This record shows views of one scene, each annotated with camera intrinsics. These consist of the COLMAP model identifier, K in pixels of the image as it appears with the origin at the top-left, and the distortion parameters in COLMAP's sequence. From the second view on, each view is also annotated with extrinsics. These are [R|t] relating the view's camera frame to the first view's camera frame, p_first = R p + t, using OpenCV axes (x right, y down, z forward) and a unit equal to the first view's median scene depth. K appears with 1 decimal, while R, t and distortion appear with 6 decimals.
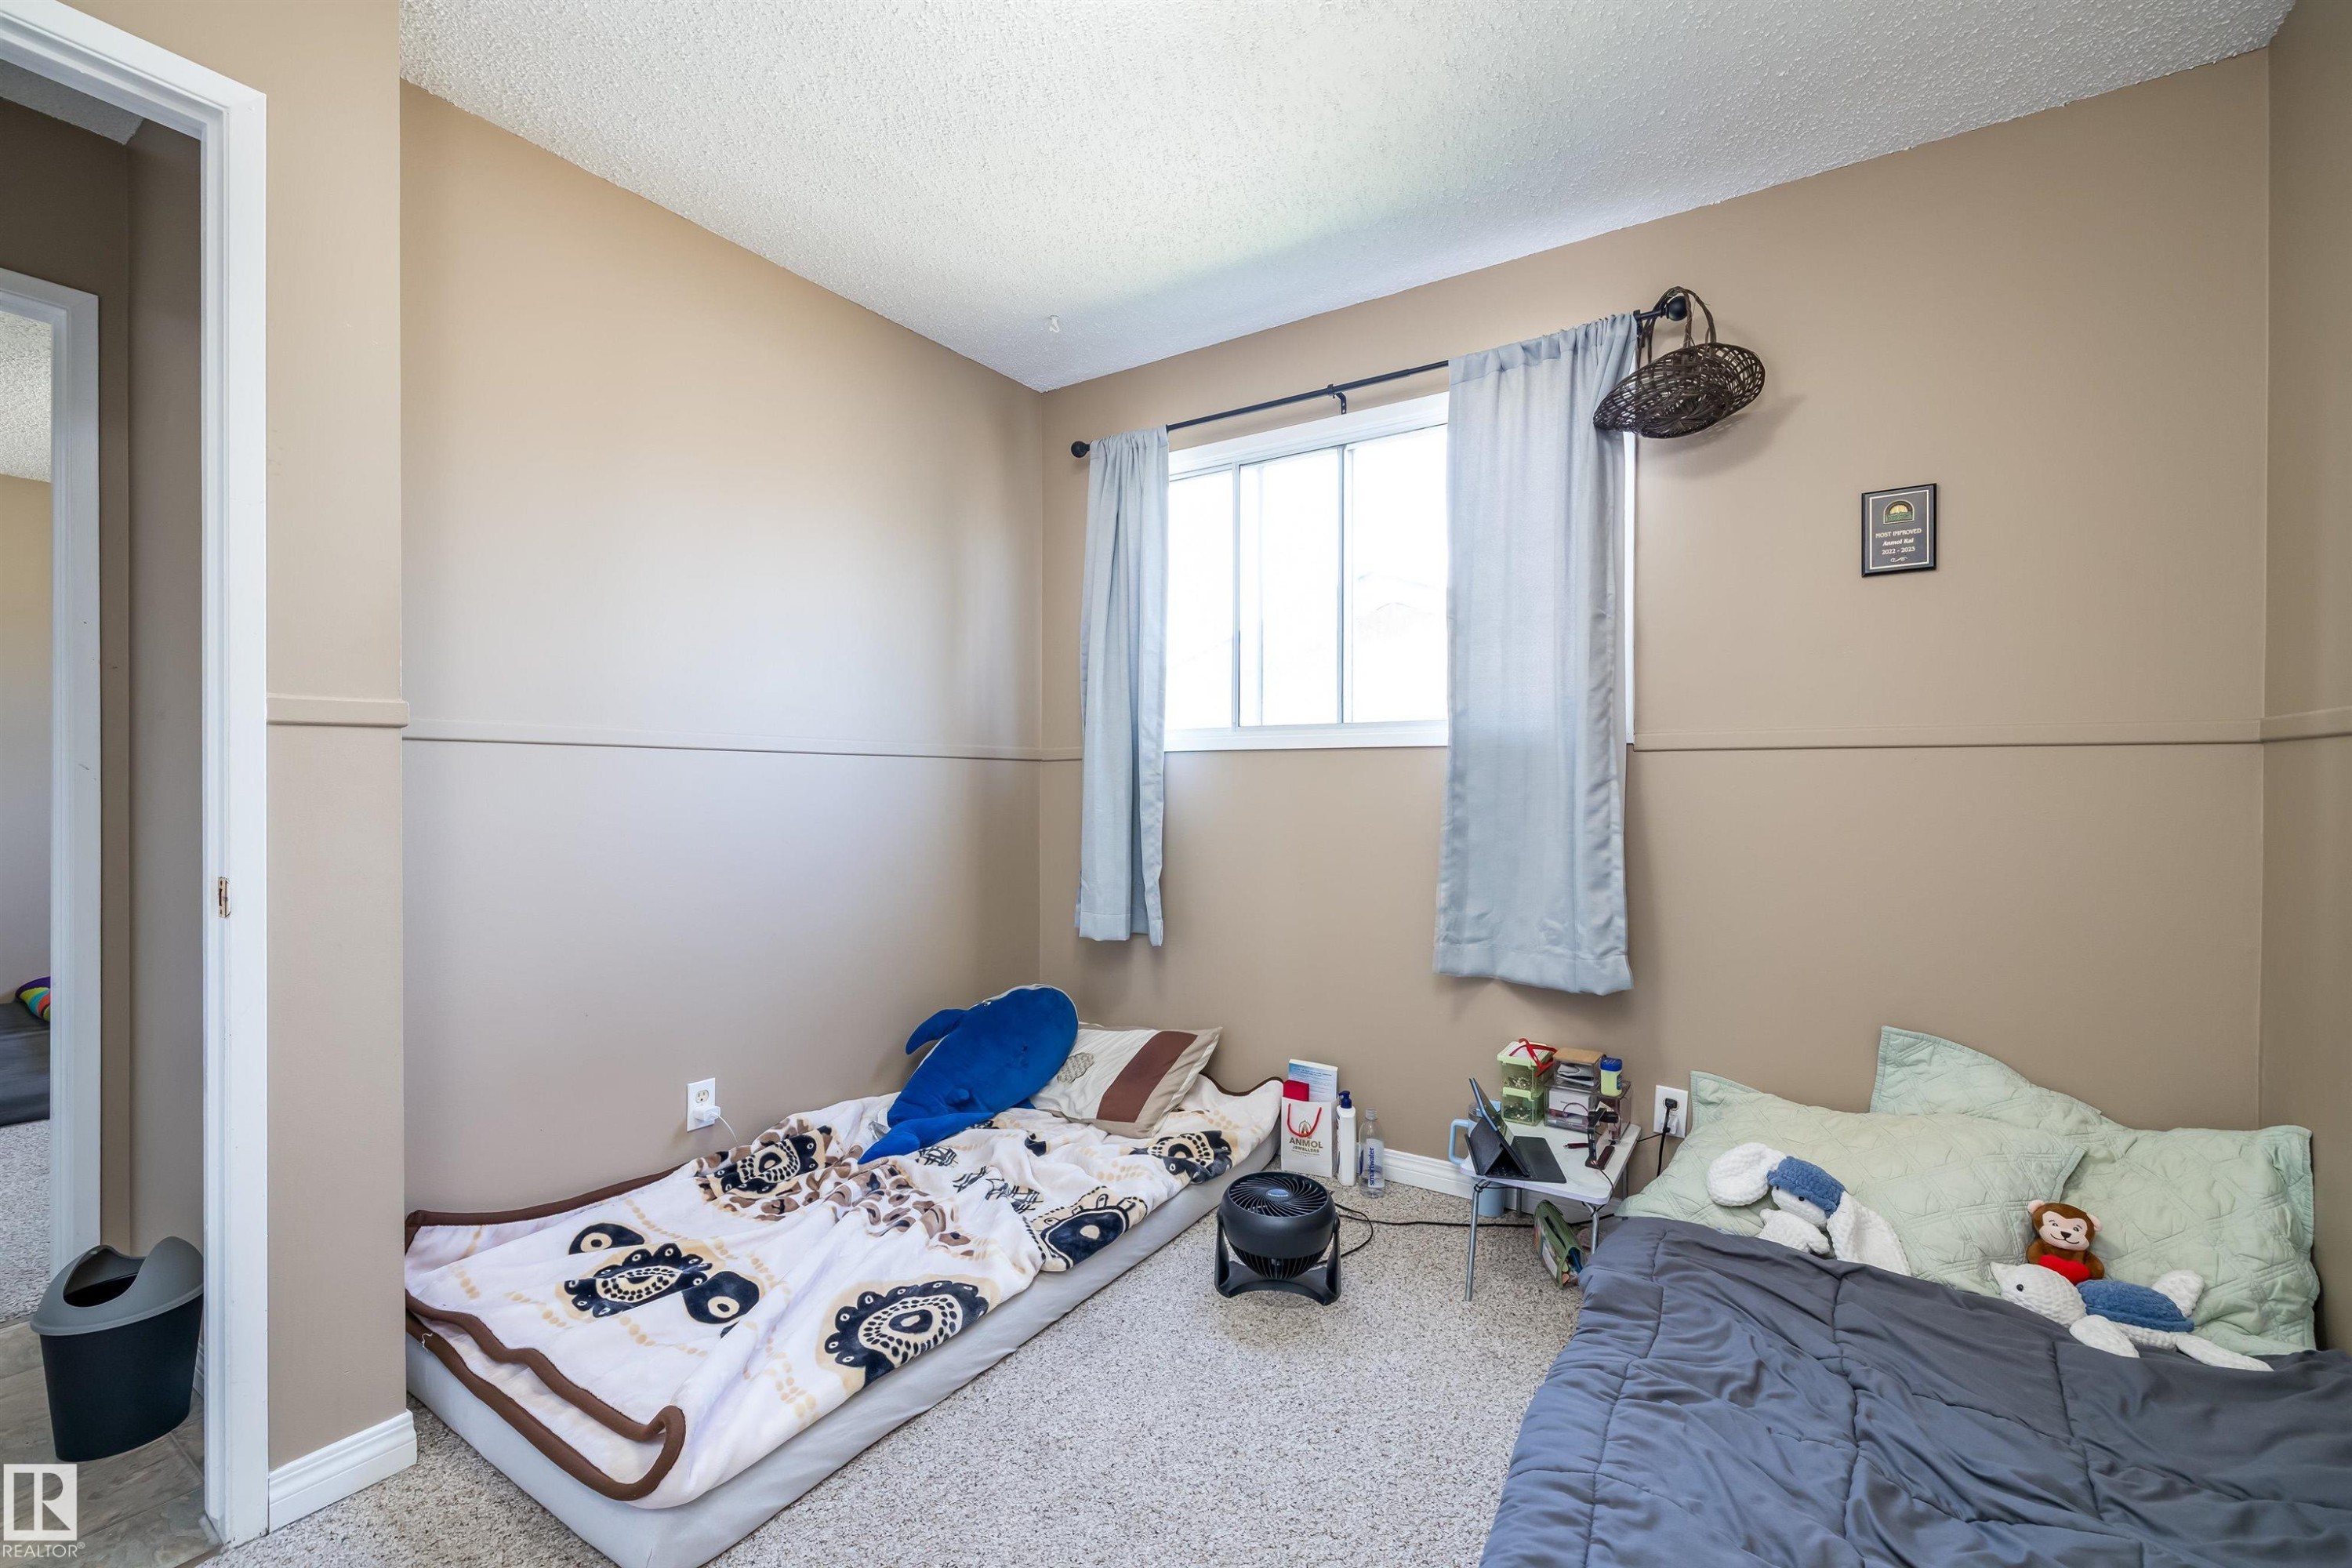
lens RADIAL K [[1001.4, 0, 1157.0], [0, 1001.4, 778.1], [0, 0, 1]] dist [0.001233, 0.000398]
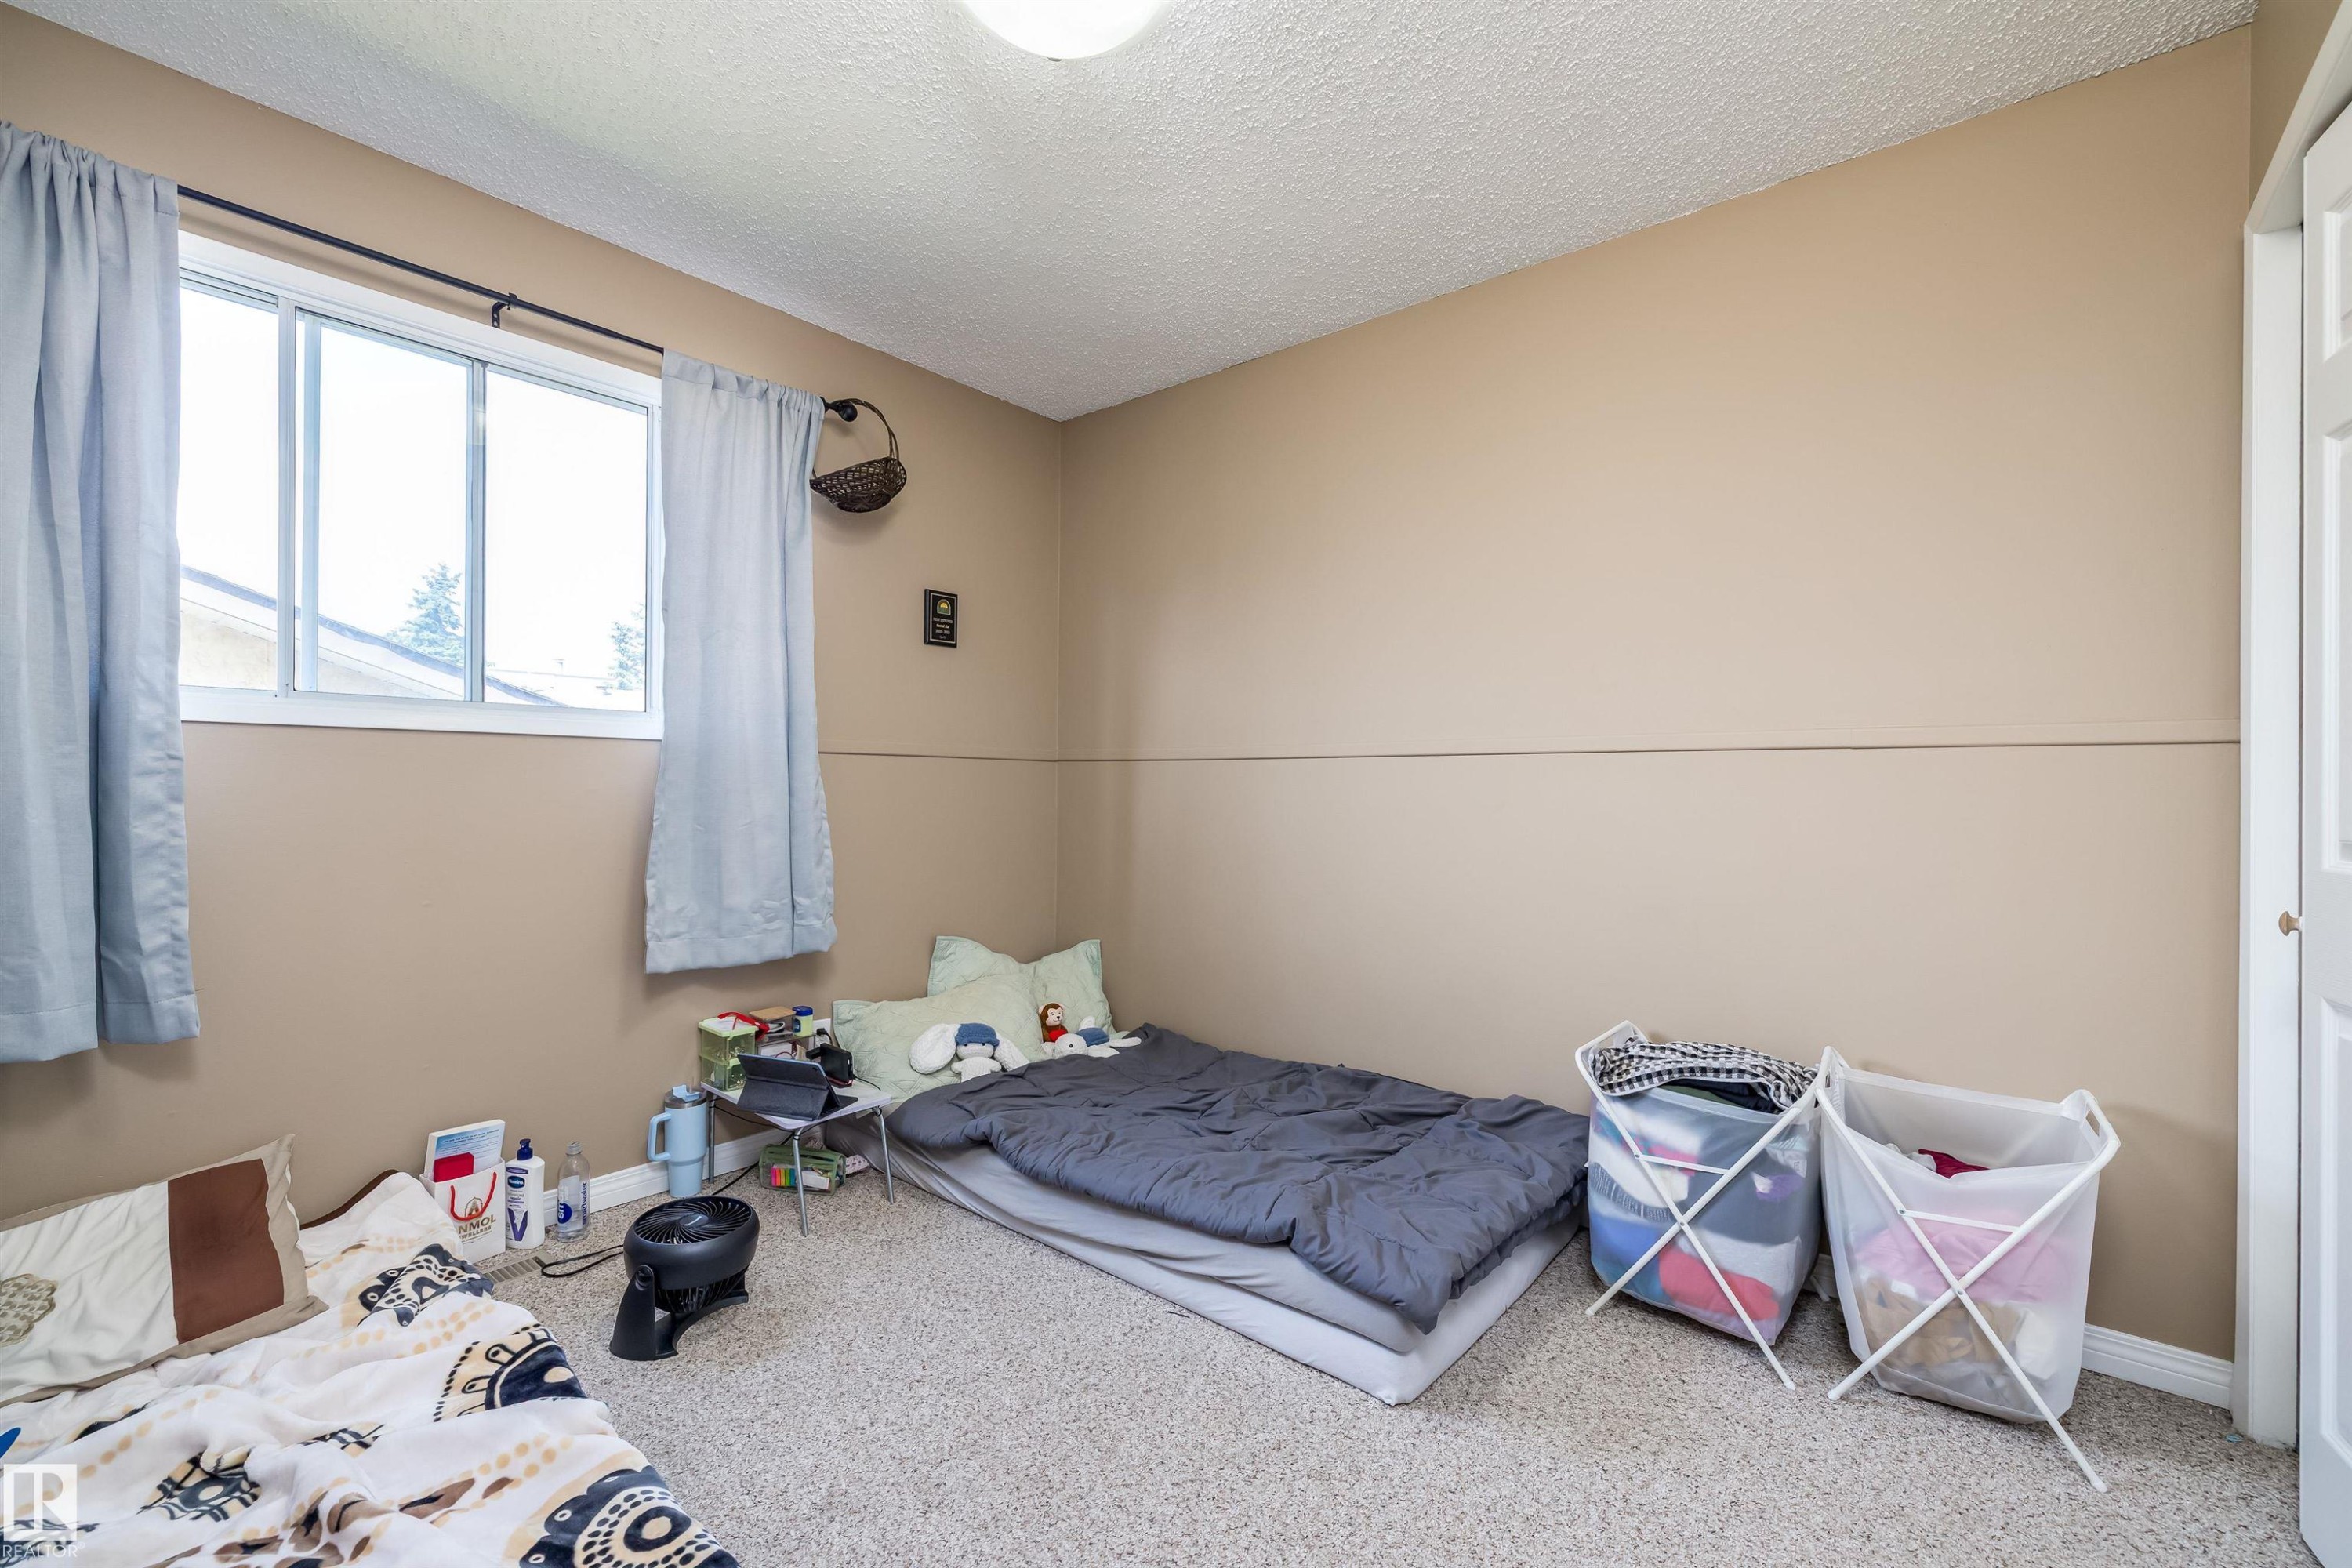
lens RADIAL K [[1001.4, 0, 1157.7], [0, 1001.4, 796.2], [0, 0, 1]] dist [0.001233, 0.000398]
pose [[0.103740, -0.006958, 0.994580, -0.689226], [-0.006726, 0.999948, 0.007698, 0.013592], [-0.994582, -0.007488, 0.103688, 0.440782]]
